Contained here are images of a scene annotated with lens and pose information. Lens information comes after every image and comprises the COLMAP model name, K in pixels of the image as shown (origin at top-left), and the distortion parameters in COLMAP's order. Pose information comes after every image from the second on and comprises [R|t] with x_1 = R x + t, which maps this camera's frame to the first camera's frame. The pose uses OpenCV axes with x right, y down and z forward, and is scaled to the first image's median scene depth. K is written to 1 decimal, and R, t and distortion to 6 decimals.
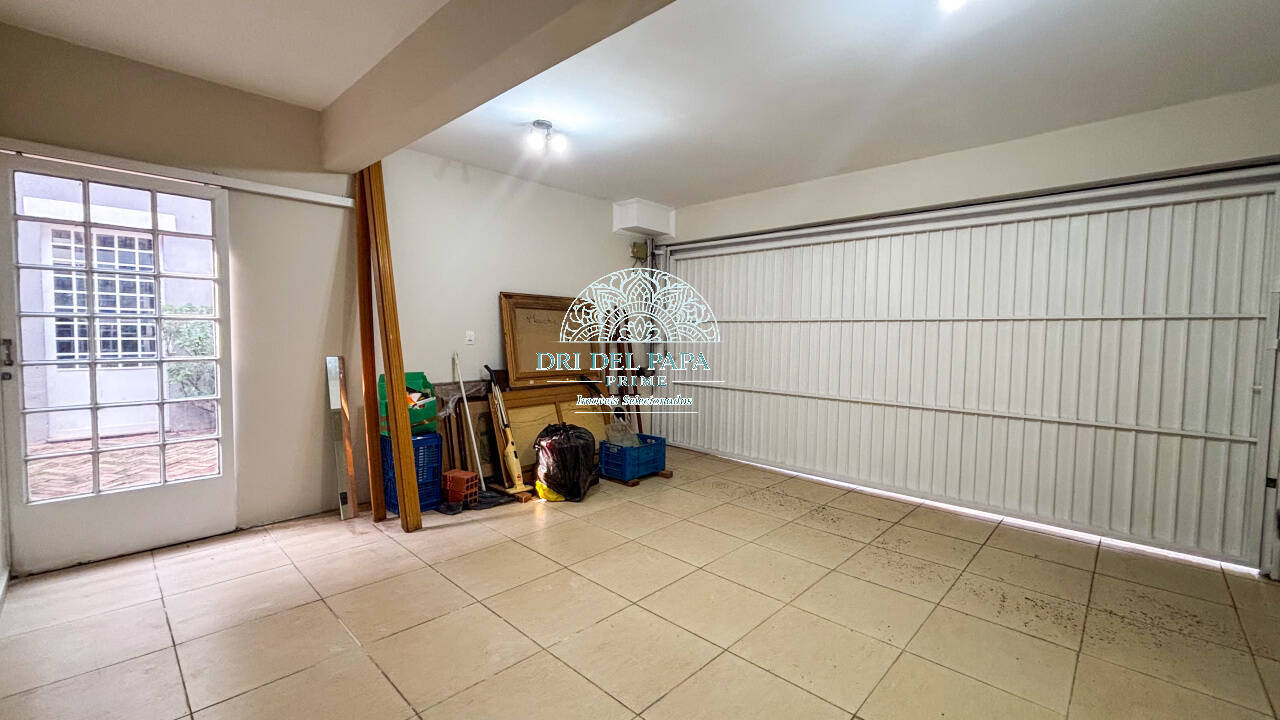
lens RADIAL K [[524.0, 0, 641.5], [0, 524.0, 355.8], [0, 0, 1]] dist [0.002095, 0.000422]
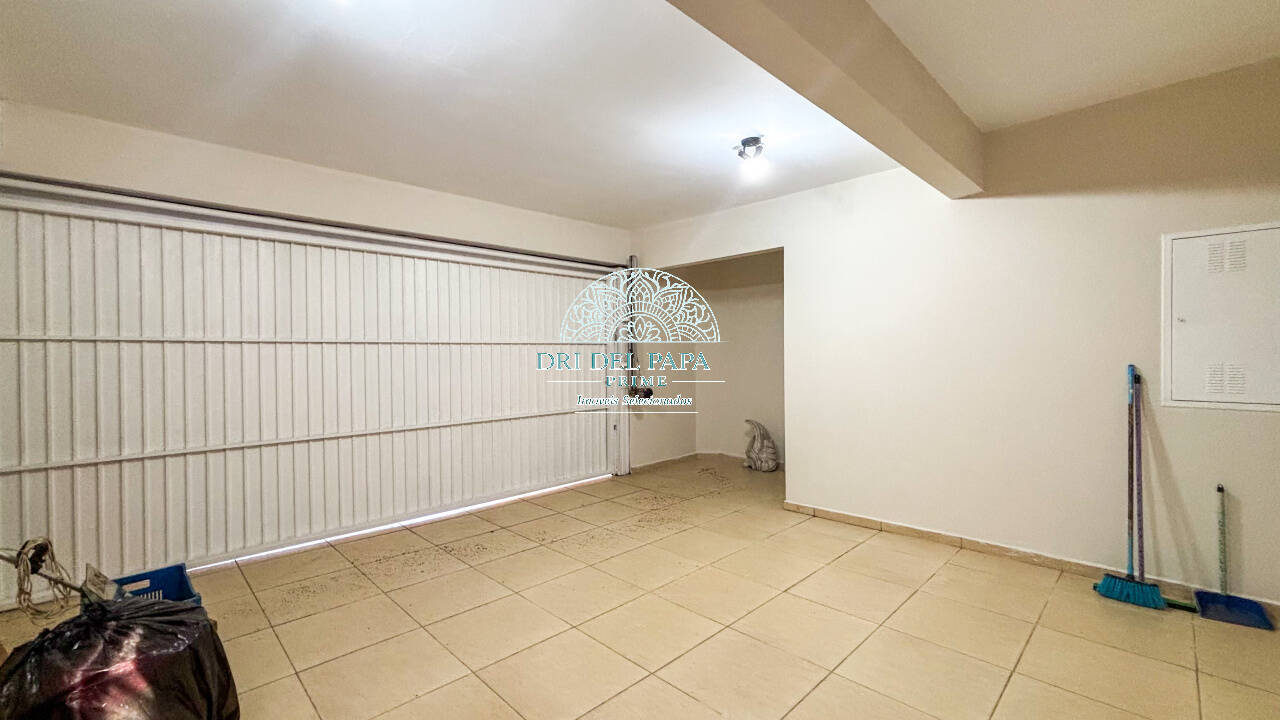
lens RADIAL K [[524.0, 0, 641.6], [0, 524.0, 359.9], [0, 0, 1]] dist [0.002095, 0.000422]
pose [[0.028028, -0.028740, 0.999194, -0.529821], [0.053207, 0.998213, 0.027219, -0.042967], [-0.998190, 0.052401, 0.029507, 0.582259]]
